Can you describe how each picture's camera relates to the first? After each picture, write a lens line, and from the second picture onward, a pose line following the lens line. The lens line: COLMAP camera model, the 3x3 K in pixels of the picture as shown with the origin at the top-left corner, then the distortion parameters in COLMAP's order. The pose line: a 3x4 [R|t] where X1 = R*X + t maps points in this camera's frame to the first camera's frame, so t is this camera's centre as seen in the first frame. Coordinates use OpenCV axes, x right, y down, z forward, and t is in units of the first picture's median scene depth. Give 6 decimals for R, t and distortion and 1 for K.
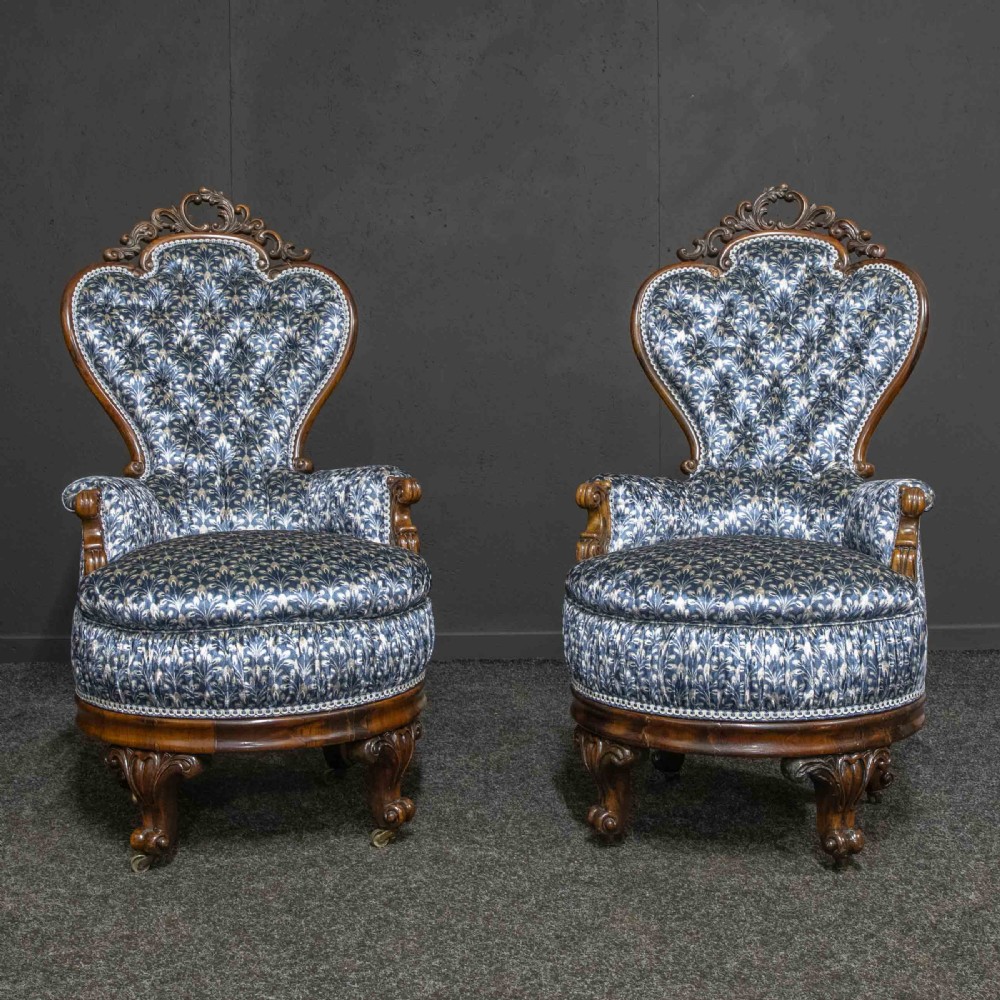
lens RADIAL K [[1438.7, 0, 538.0], [0, 1438.7, 459.2], [0, 0, 1]] dist [-0.101397, 0.010283]
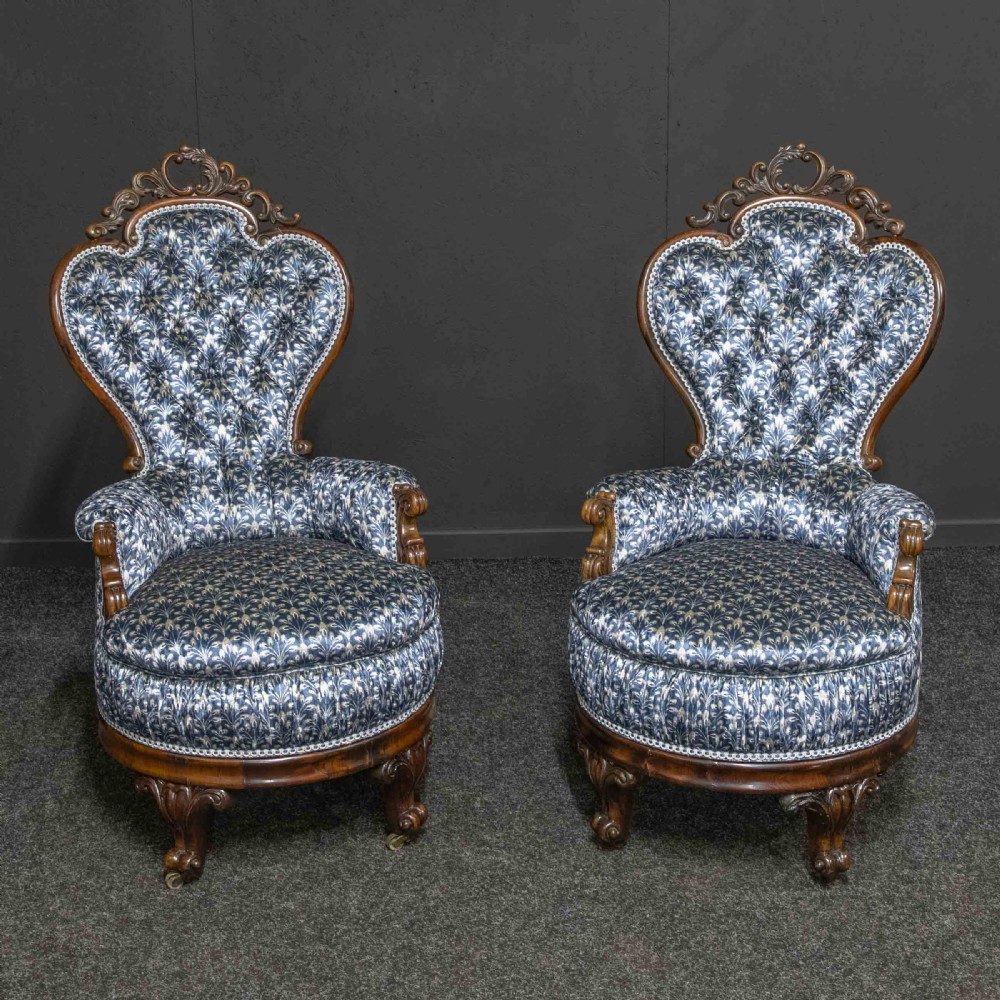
lens RADIAL K [[1777.6, 0, 502.9], [0, 1777.6, 423.2], [0, 0, 1]] dist [-0.058919, -0.062755]
pose [[0.999979, -0.002775, -0.005907, -0.020869], [0.003901, 0.979766, 0.200108, -0.281500], [0.005232, -0.200127, 0.979756, -0.209335]]
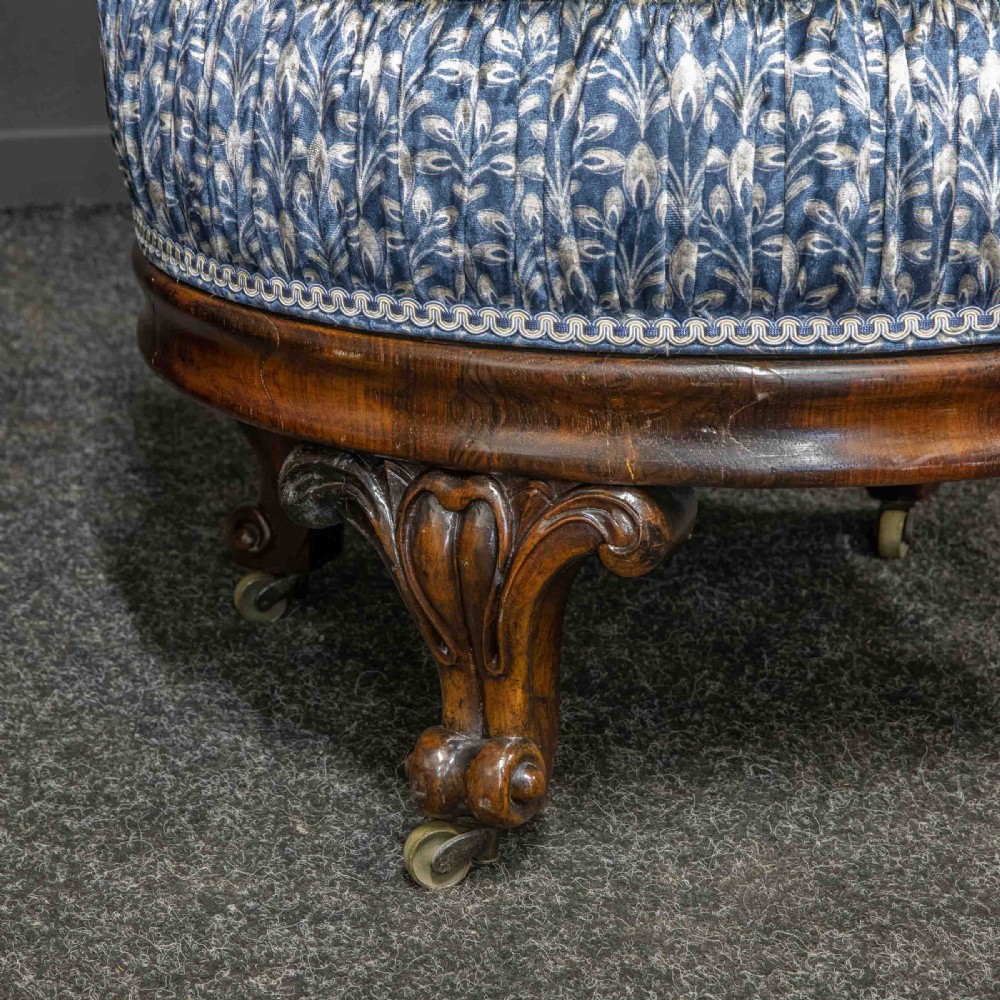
lens RADIAL K [[2757.9, 0, 500.0], [0, 2757.9, 500.0], [0, 0, 1]] dist [0.302817, -0.471563]
pose [[0.961998, -0.076577, 0.262099, -0.054152], [0.014536, 0.972872, 0.230887, 0.075730], [-0.272670, -0.218302, 0.937014, 0.446372]]
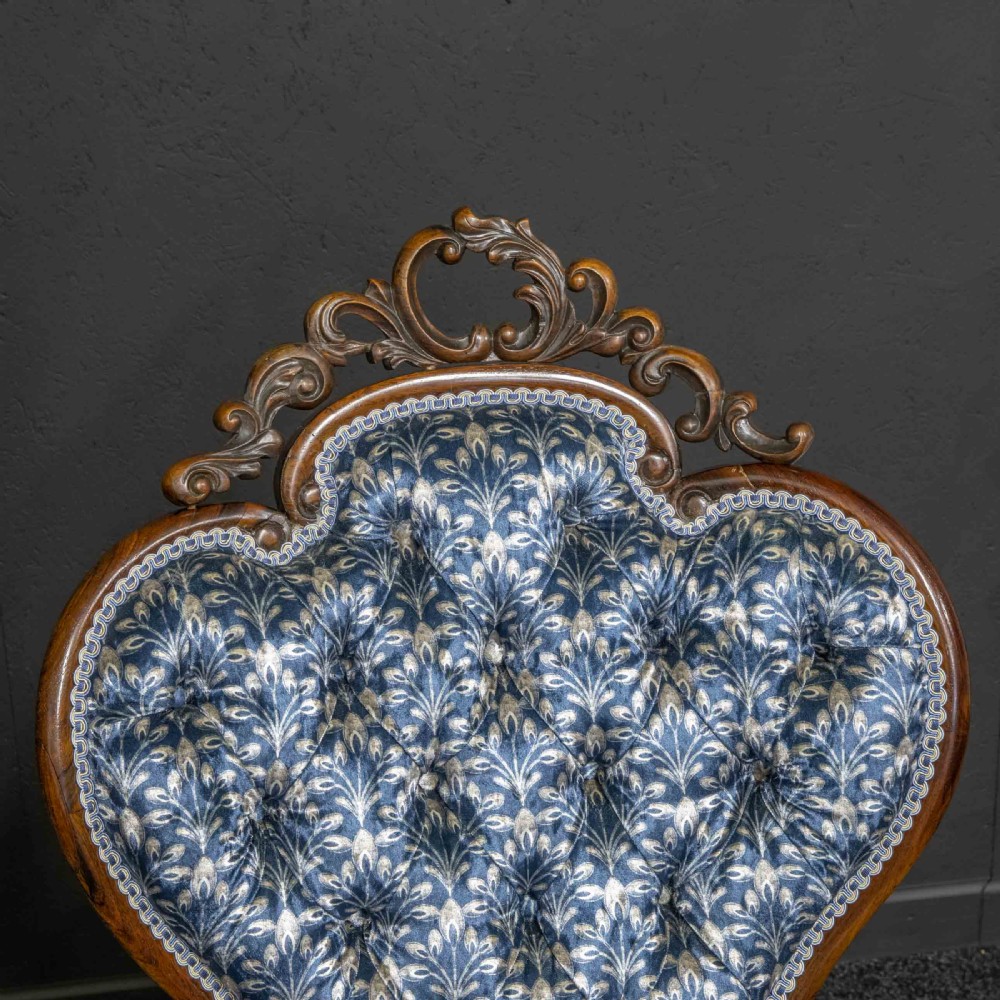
lens RADIAL K [[2129.5, 0, 499.8], [0, 2129.5, 474.5], [0, 0, 1]] dist [0.061305, 0.242692]
pose [[0.985875, 0.047066, -0.160734, -0.173236], [0.002569, 0.955338, 0.295503, -0.314813], [0.167464, -0.291742, 0.941723, 0.629100]]
